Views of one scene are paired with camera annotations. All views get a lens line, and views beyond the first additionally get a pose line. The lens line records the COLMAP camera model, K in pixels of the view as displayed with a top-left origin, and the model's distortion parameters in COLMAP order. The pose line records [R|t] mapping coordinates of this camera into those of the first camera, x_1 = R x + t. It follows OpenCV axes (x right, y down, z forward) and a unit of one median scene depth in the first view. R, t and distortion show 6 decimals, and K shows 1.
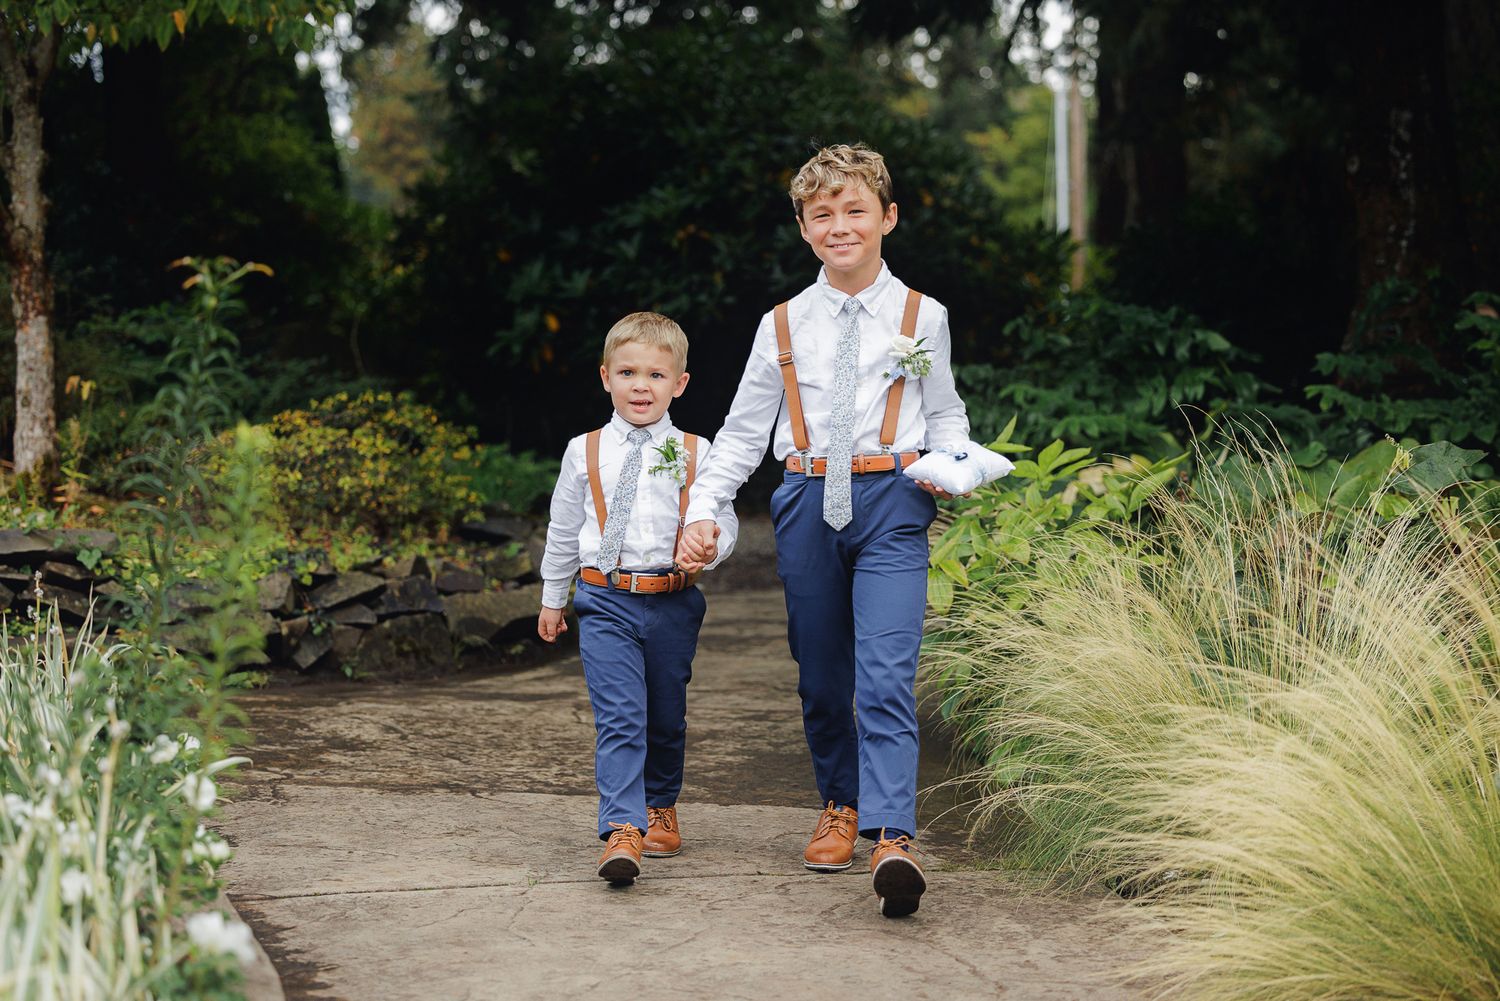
lens RADIAL K [[3202.4, 0, 750.0], [0, 3202.4, 500.5], [0, 0, 1]] dist [-0.074514, 0.017343]
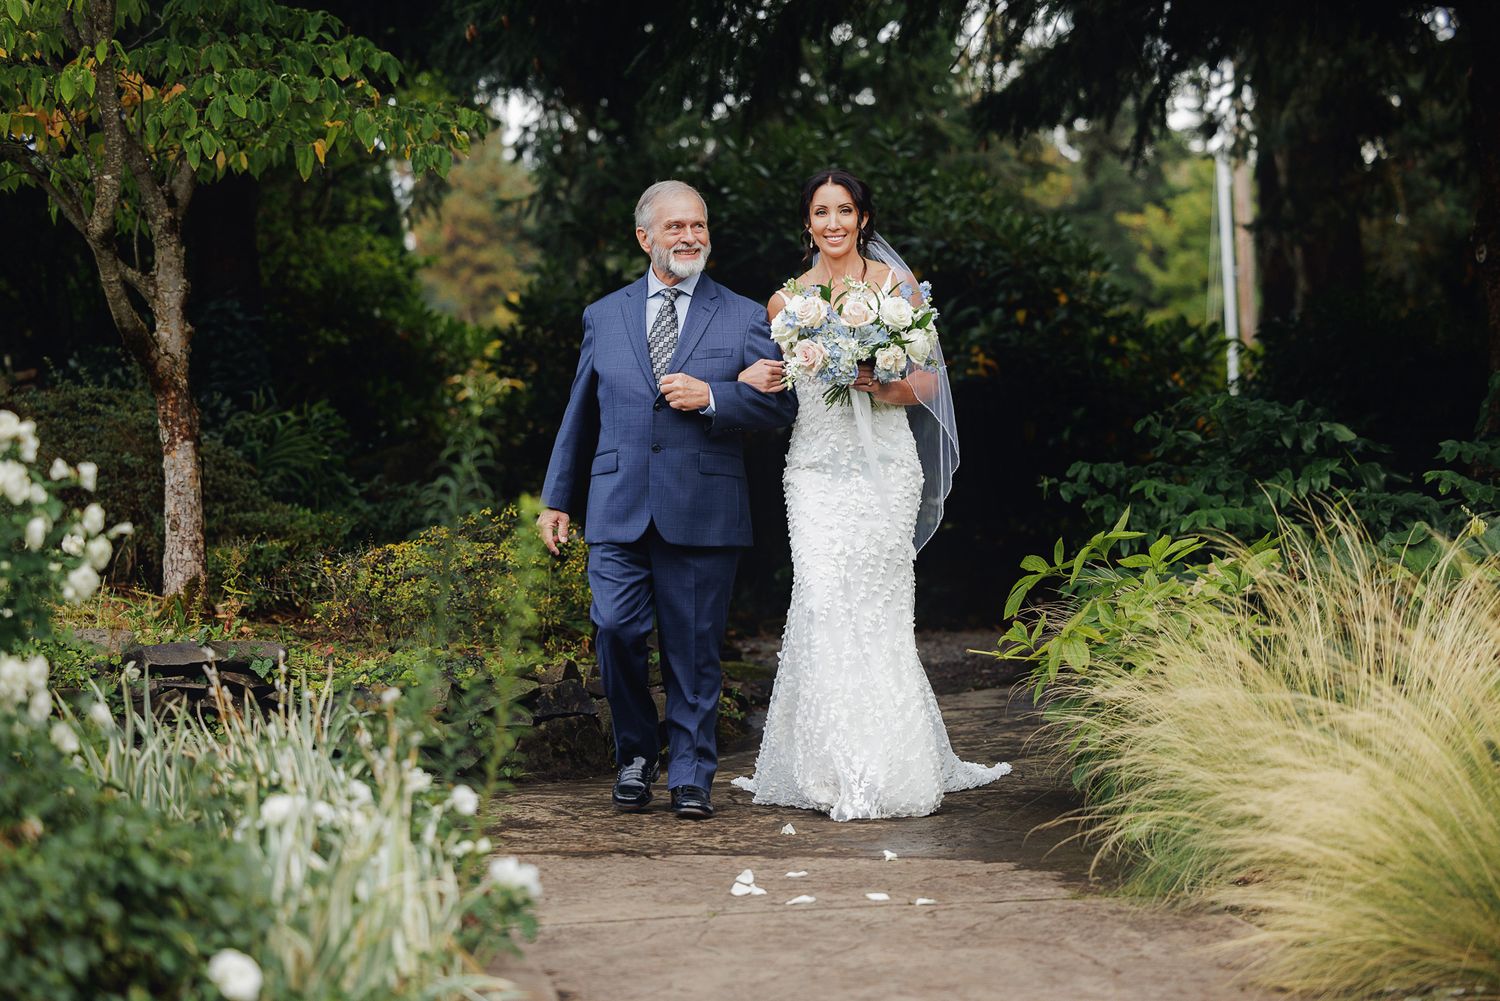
lens RADIAL K [[4222.7, 0, 750.0], [0, 4222.7, 500.5], [0, 0, 1]] dist [0.048507, 0.327188]
pose [[0.999213, -0.028248, -0.027838, -0.005550], [0.026997, 0.998652, -0.044335, 0.026481], [0.029053, 0.043548, 0.998629, -0.350601]]
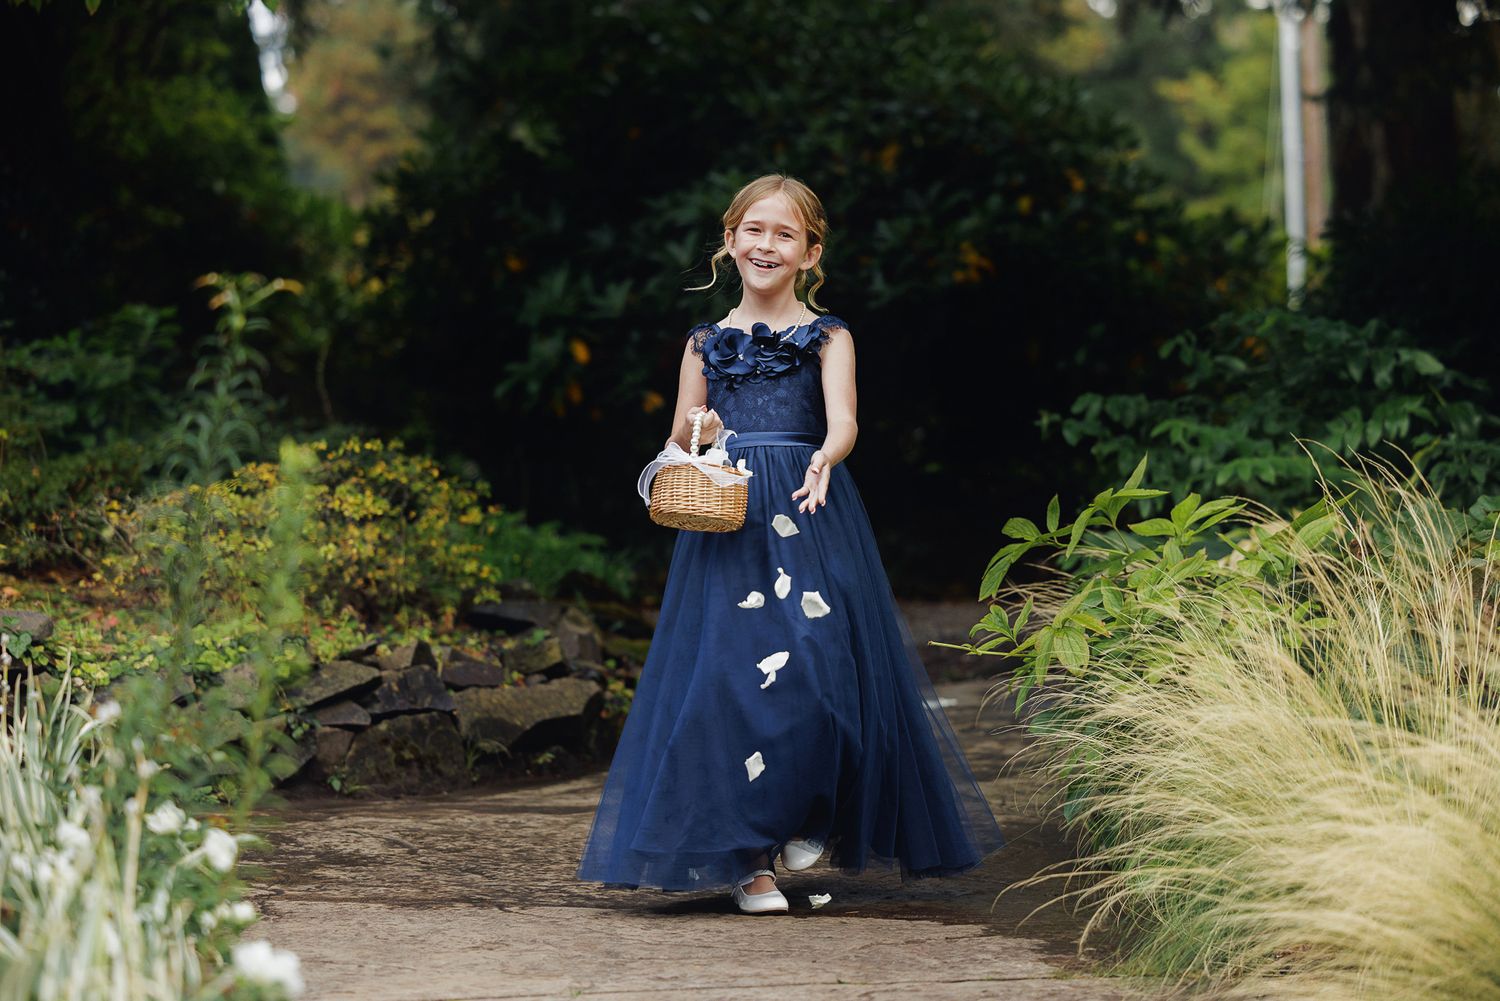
lens RADIAL K [[4994.1, 0, 775.9], [0, 4994.1, 499.0], [0, 0, 1]] dist [-0.108335, 0.566067]
pose [[0.999757, -0.010491, -0.019362, 0.009049], [0.009945, 0.999557, -0.028045, 0.016862], [0.019648, 0.027846, 0.999419, -0.234064]]
